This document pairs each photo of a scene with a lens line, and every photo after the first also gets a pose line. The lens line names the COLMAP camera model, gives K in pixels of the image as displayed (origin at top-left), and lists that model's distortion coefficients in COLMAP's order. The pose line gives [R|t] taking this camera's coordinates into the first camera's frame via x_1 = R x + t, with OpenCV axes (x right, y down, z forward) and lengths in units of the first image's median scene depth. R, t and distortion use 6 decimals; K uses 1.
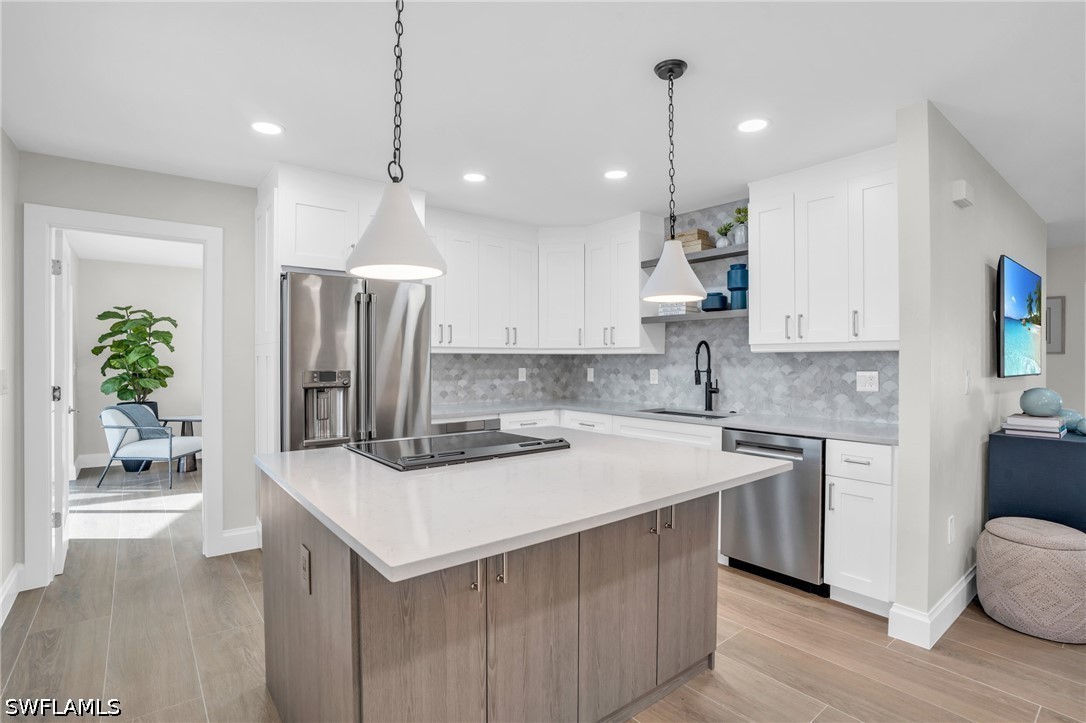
lens RADIAL K [[506.3, 0, 535.4], [0, 506.3, 360.7], [0, 0, 1]] dist [-0.037259, 0.000973]
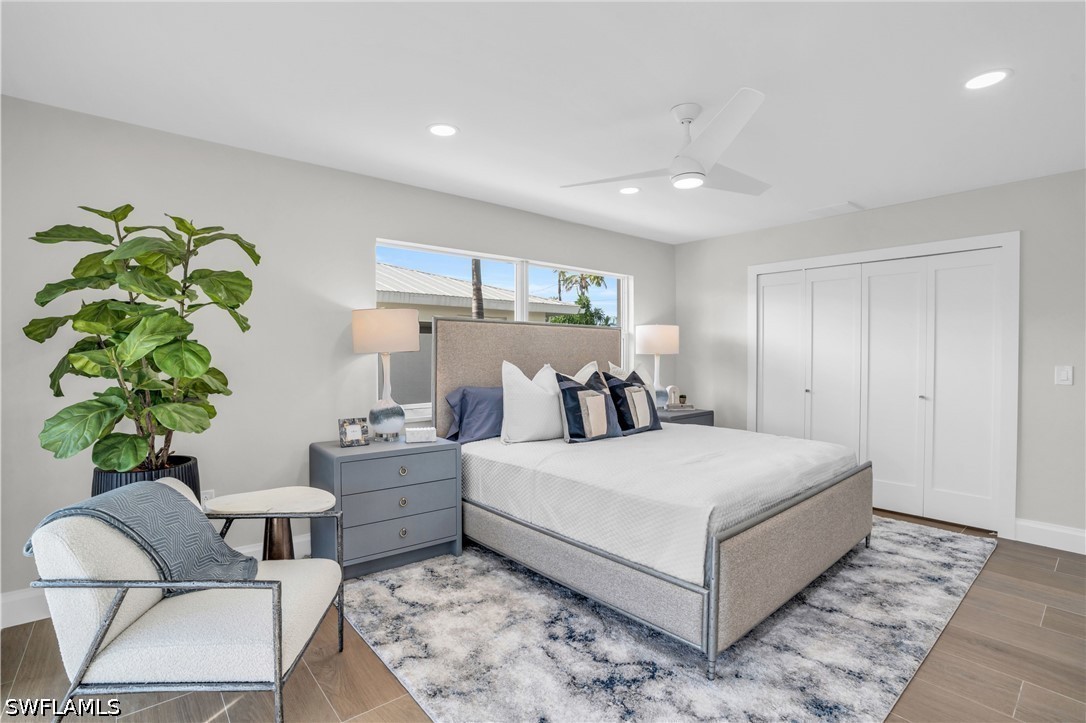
lens RADIAL K [[506.3, 0, 551.7], [0, 506.3, 363.3], [0, 0, 1]] dist [-0.037259, 0.000973]
pose [[0.999685, -0.002694, 0.024963, -0.519220], [0.002277, 0.999858, 0.016705, 0.000061], [-0.025004, -0.016643, 0.999549, 0.631489]]
